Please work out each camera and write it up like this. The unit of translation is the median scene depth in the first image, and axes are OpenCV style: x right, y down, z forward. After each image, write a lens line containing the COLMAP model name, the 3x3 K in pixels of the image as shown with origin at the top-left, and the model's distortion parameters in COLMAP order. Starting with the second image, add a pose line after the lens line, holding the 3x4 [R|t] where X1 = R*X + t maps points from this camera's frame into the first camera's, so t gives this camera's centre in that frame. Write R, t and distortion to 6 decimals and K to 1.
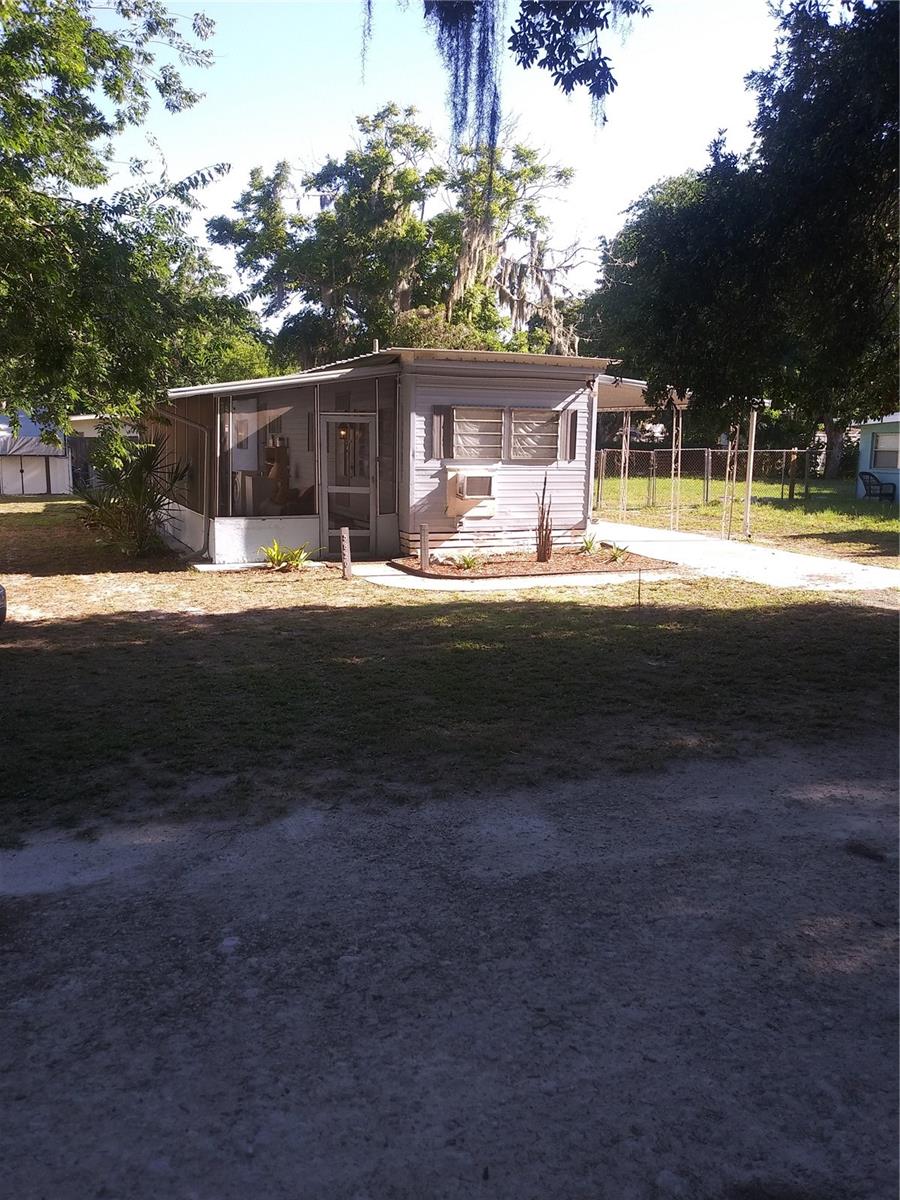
lens RADIAL K [[970.8, 0, 439.3], [0, 970.8, 599.5], [0, 0, 1]] dist [0.045759, -0.085449]
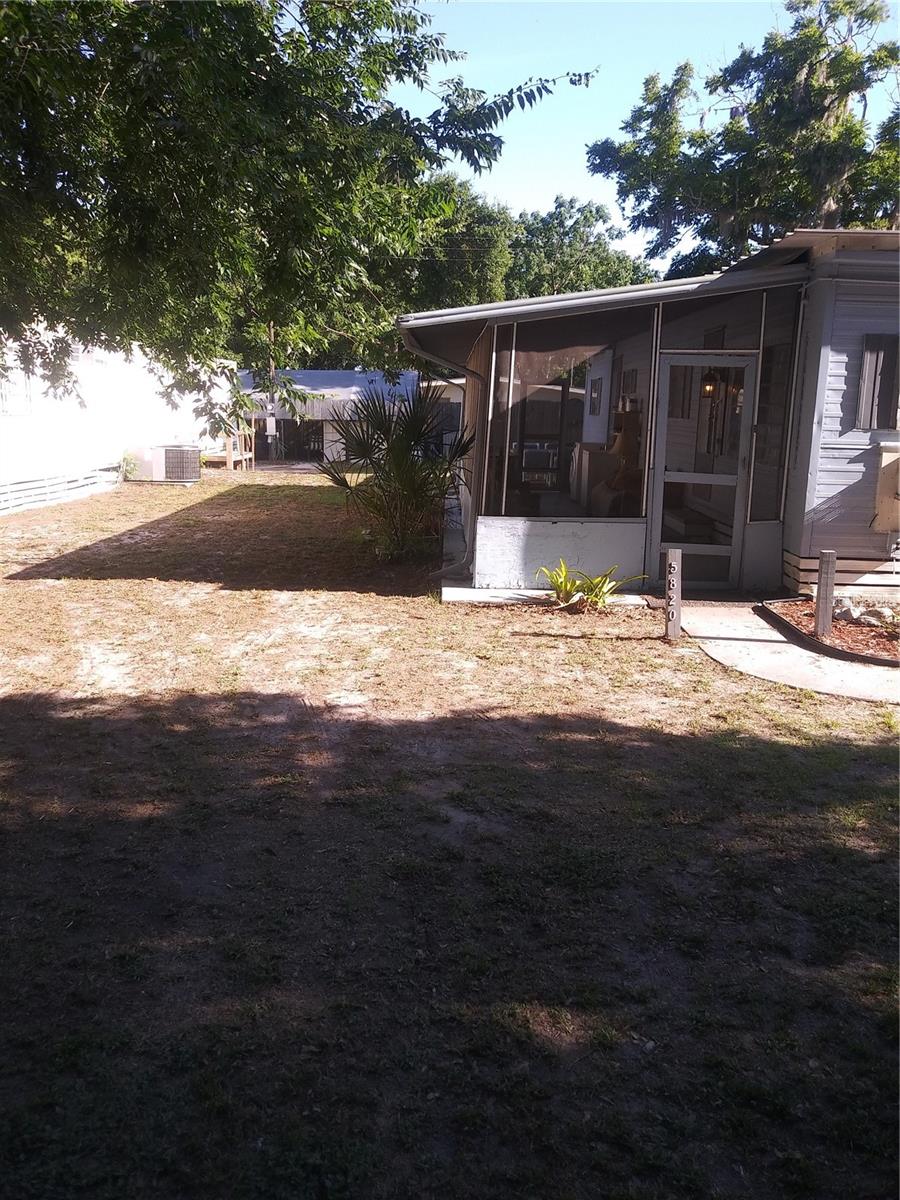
lens RADIAL K [[970.8, 0, 439.3], [0, 970.8, 599.5], [0, 0, 1]] dist [0.045759, -0.085449]
pose [[0.921750, 0.083599, -0.378667, -0.006587], [-0.072580, 0.996422, 0.043308, -0.051642], [0.380933, -0.012435, 0.924519, 0.370775]]
